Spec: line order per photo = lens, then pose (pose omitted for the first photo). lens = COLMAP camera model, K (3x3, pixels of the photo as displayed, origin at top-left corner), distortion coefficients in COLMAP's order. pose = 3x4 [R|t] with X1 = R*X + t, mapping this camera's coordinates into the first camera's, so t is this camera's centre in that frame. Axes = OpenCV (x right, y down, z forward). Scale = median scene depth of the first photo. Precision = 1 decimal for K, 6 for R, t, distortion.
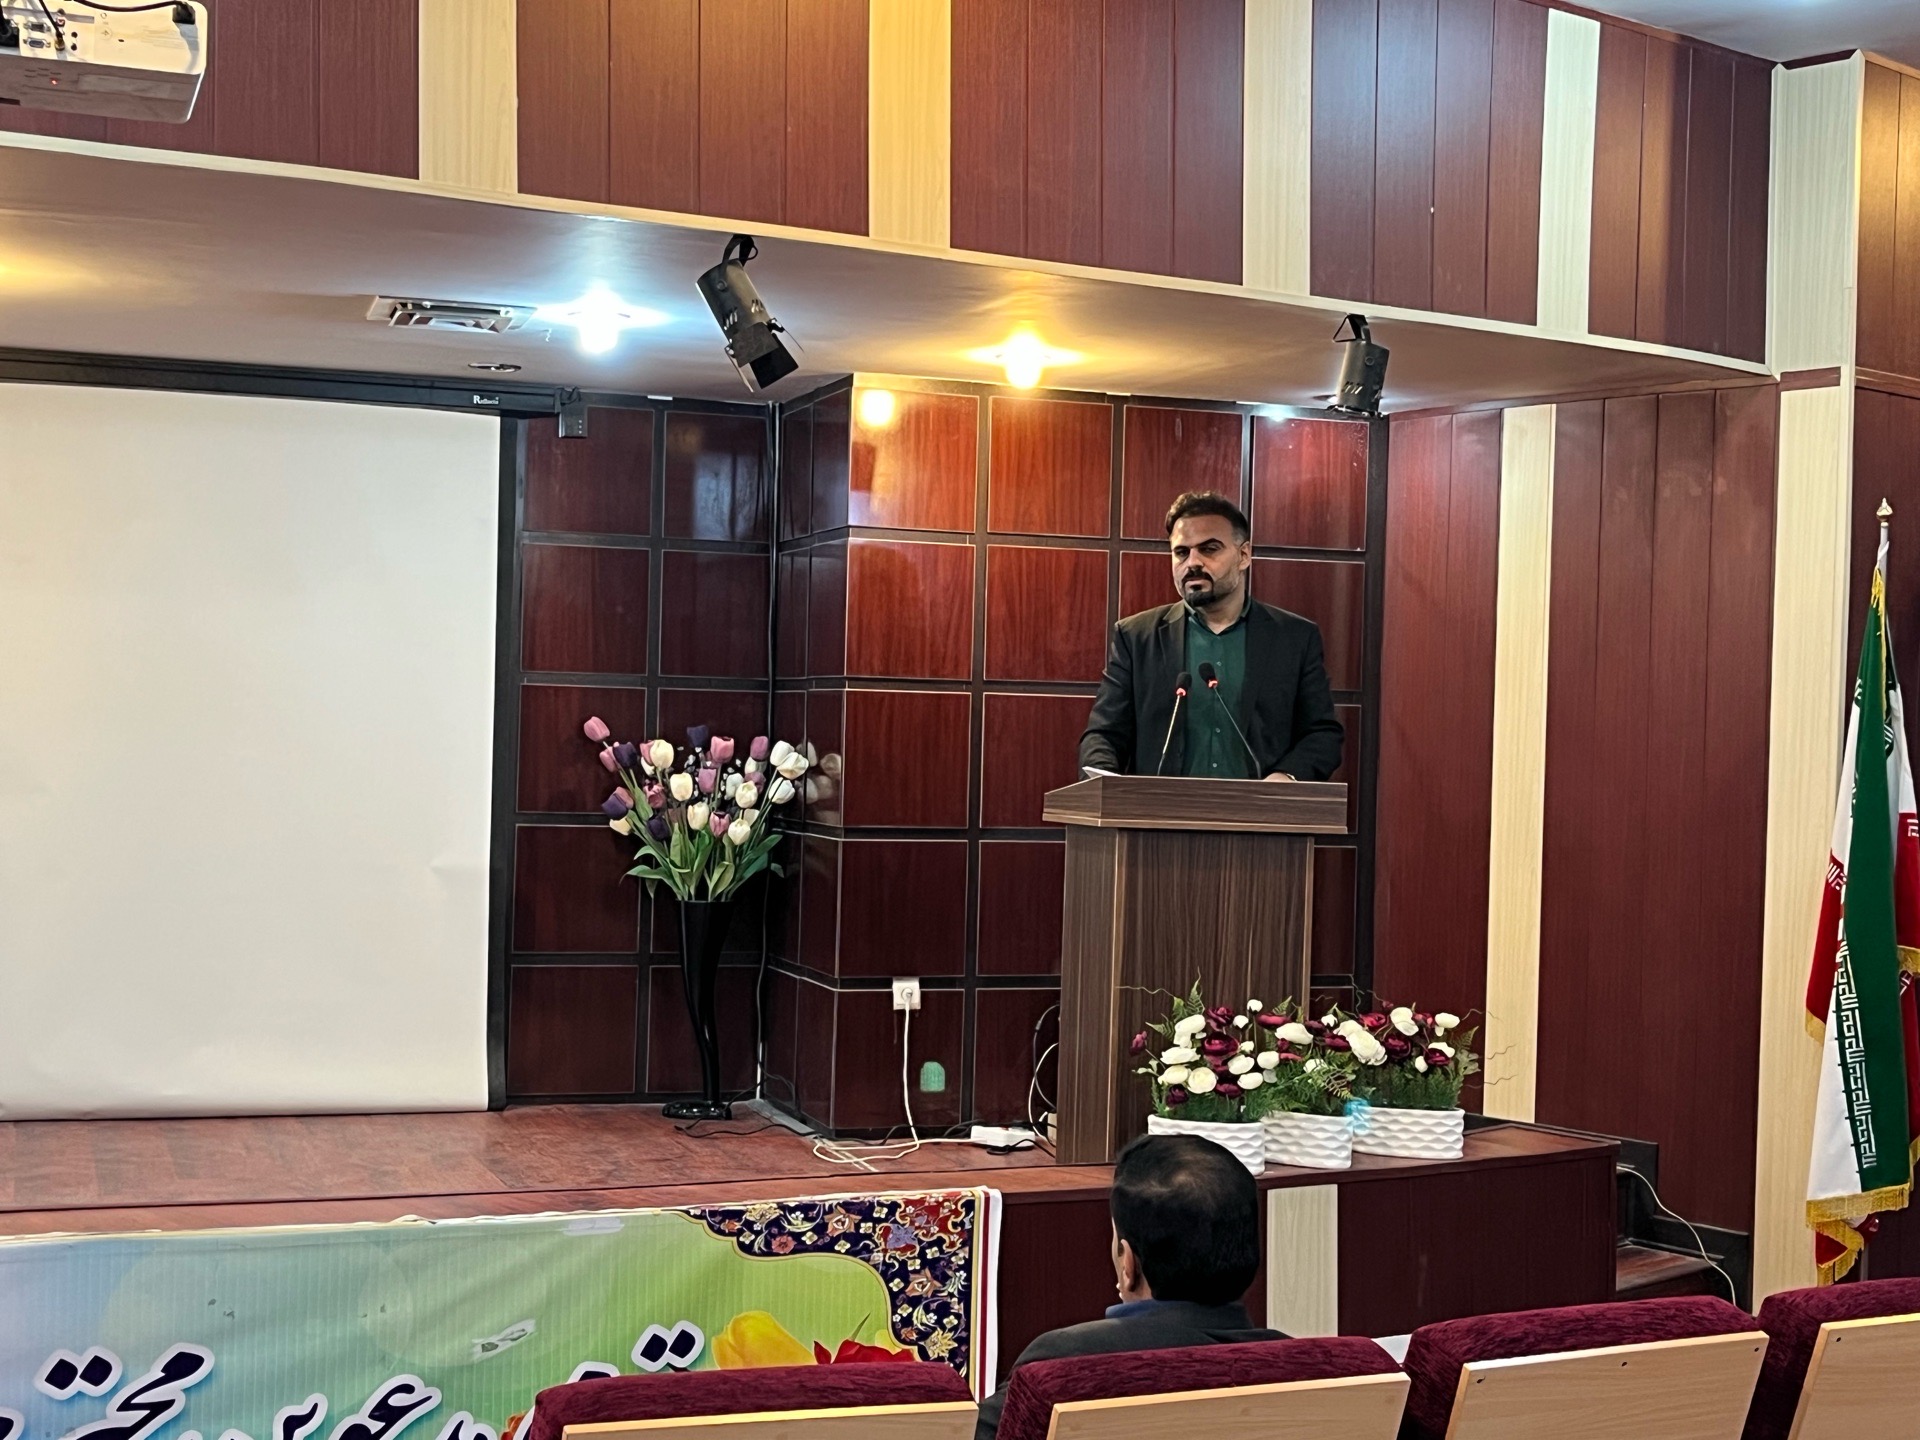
lens RADIAL K [[2766.2, 0, 960.0], [0, 2766.2, 720.0], [0, 0, 1]] dist [0.168341, -0.632731]
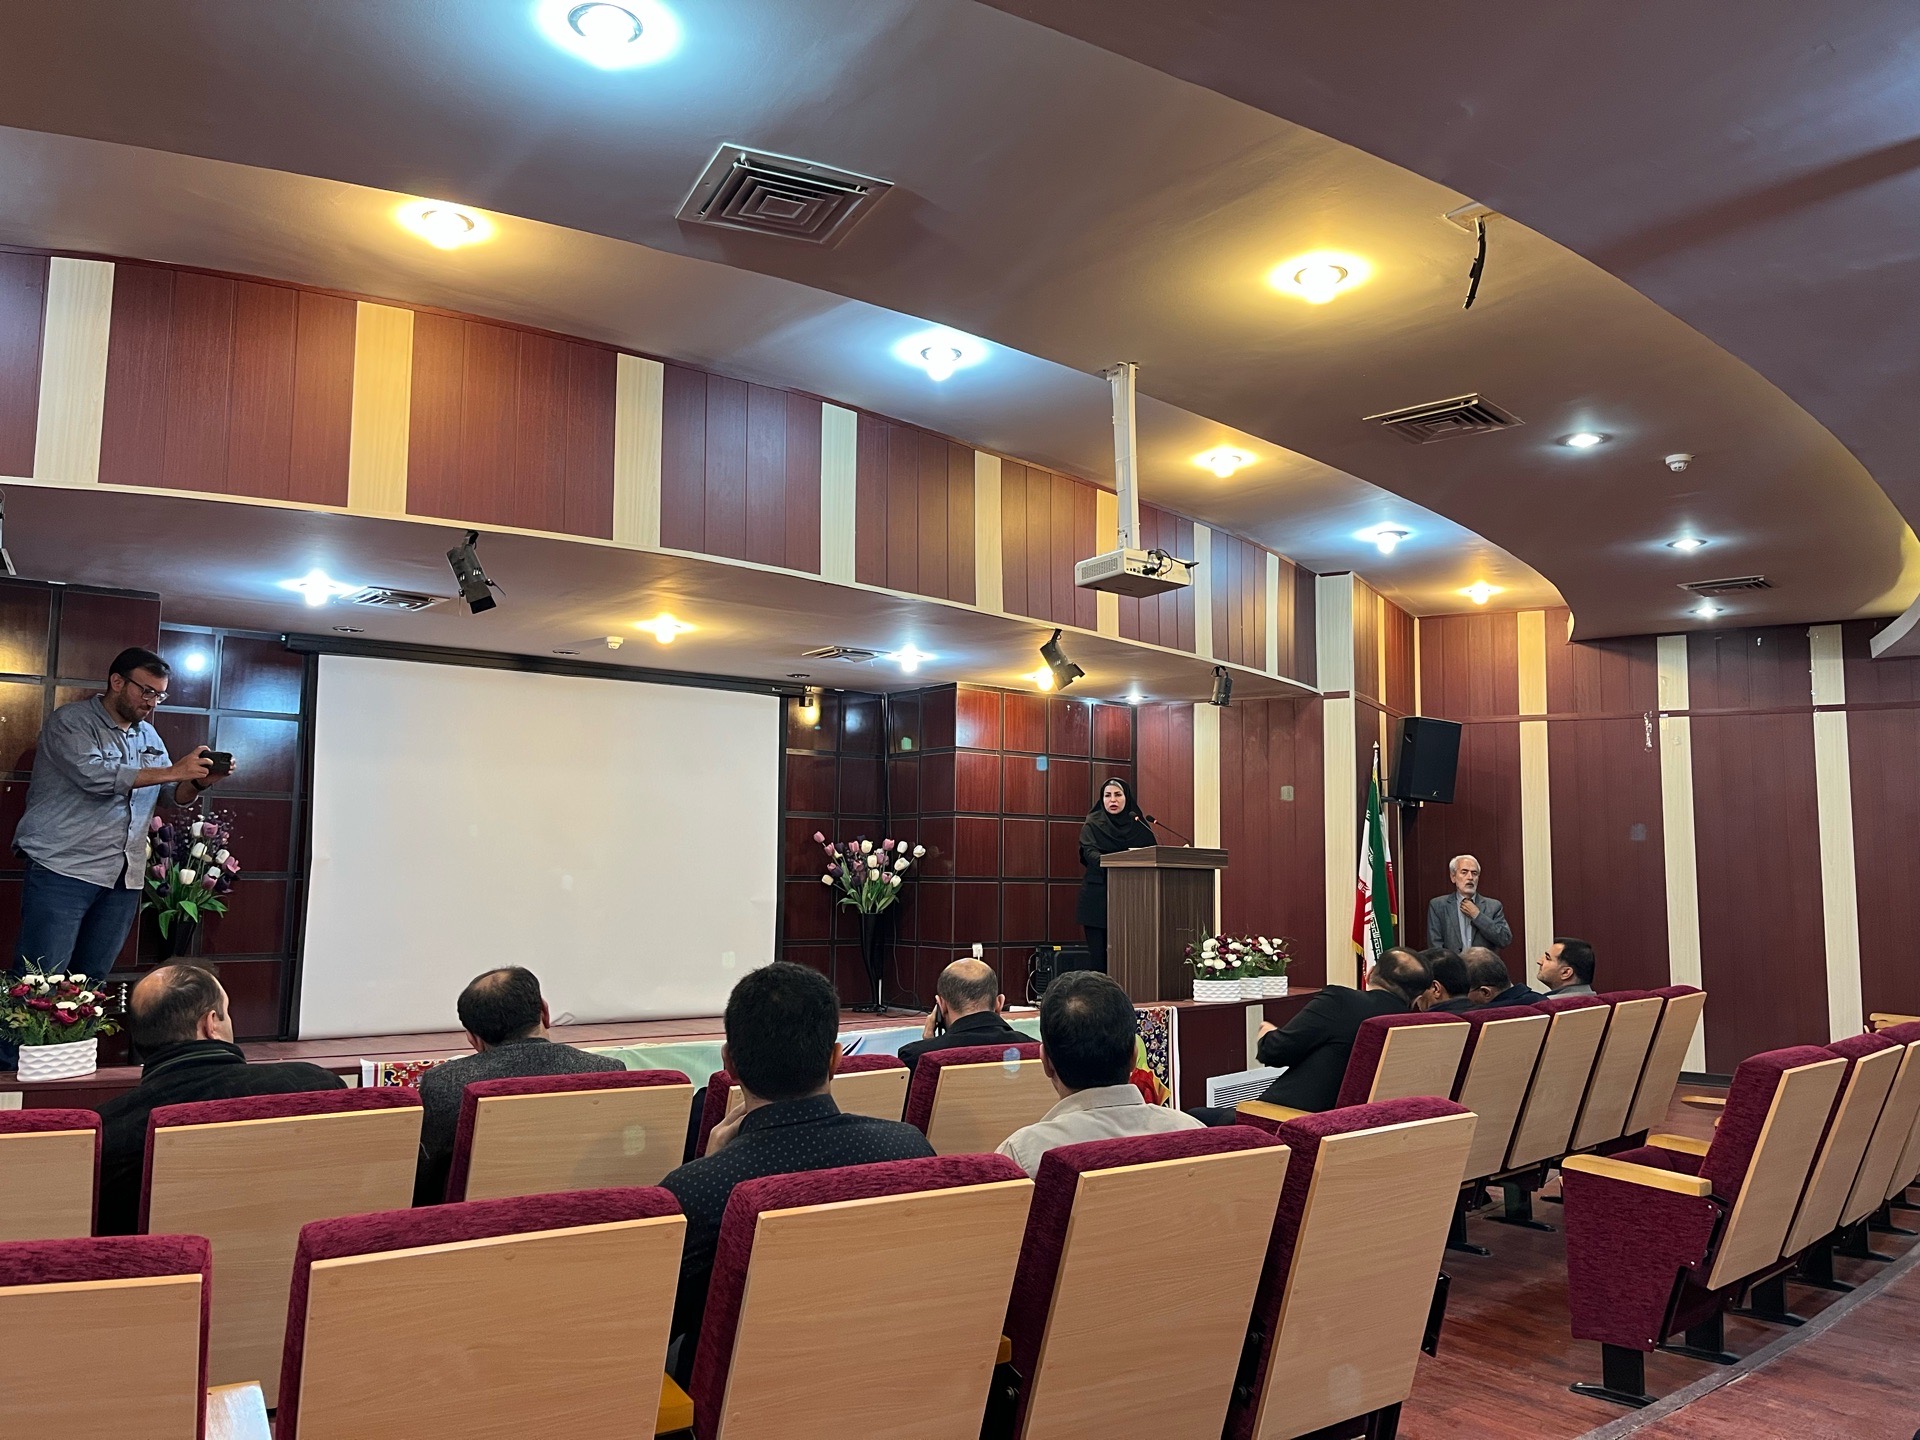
lens RADIAL K [[1440.9, 0, 960.0], [0, 1440.9, 720.0], [0, 0, 1]] dist [0.077583, -0.119691]
pose [[0.951111, 0.018015, 0.308323, -0.457509], [0.011932, 0.995409, -0.094968, 0.025175], [-0.308618, 0.094004, 0.946529, -0.167123]]
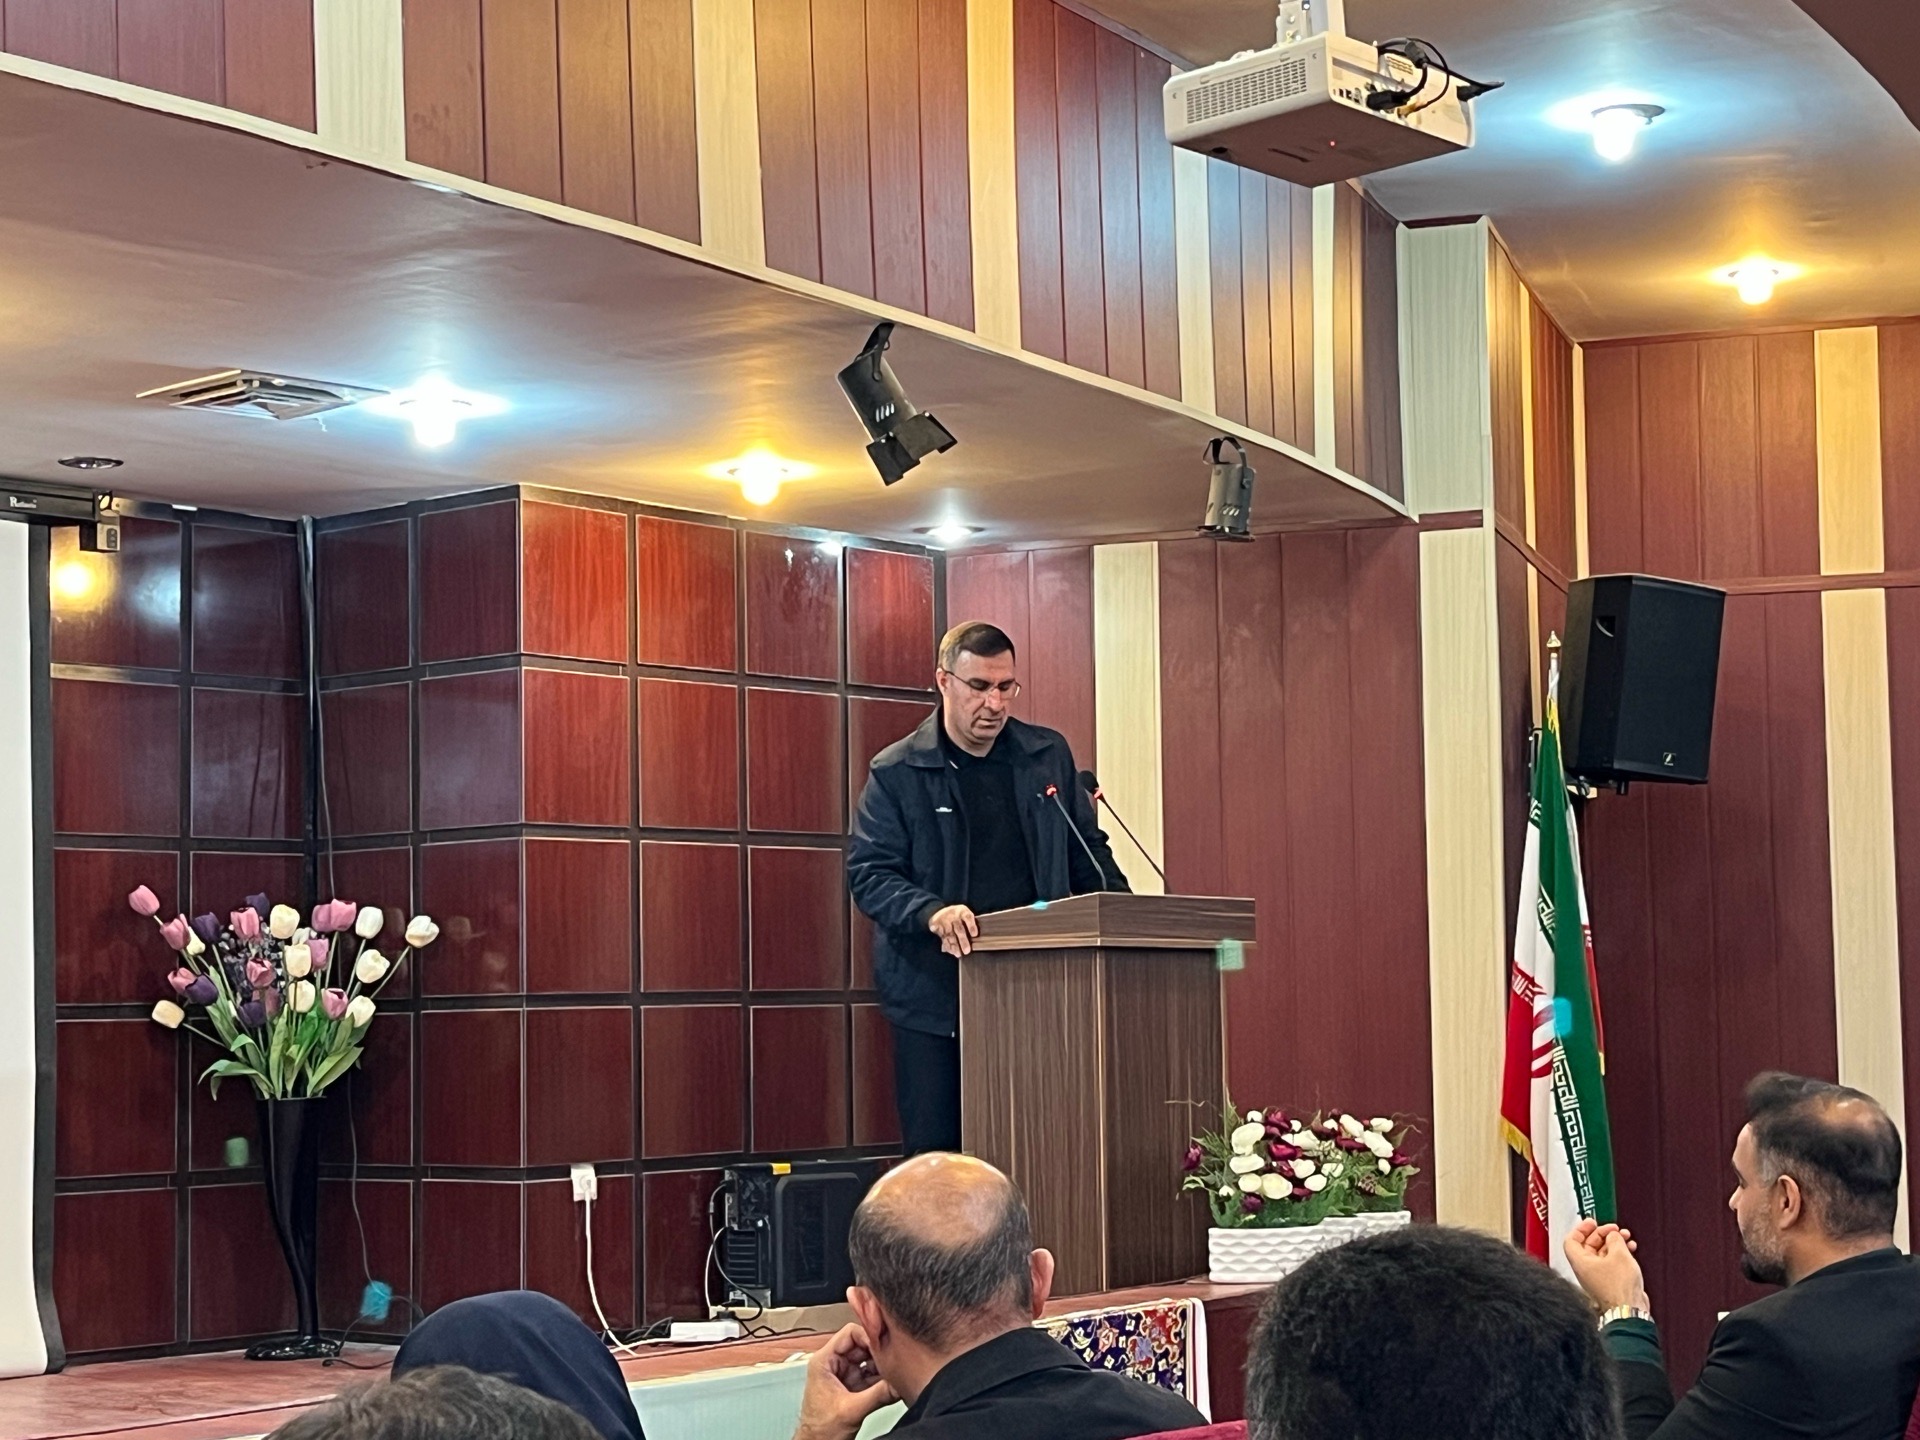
lens RADIAL K [[3412.7, 0, 960.0], [0, 3412.7, 720.0], [0, 0, 1]] dist [0.137776, -0.273324]
pose [[0.864133, 0.000300, 0.503263, -0.524121], [0.039451, 0.996882, -0.068335, 0.035130], [-0.501715, 0.078905, 0.861427, -0.014574]]
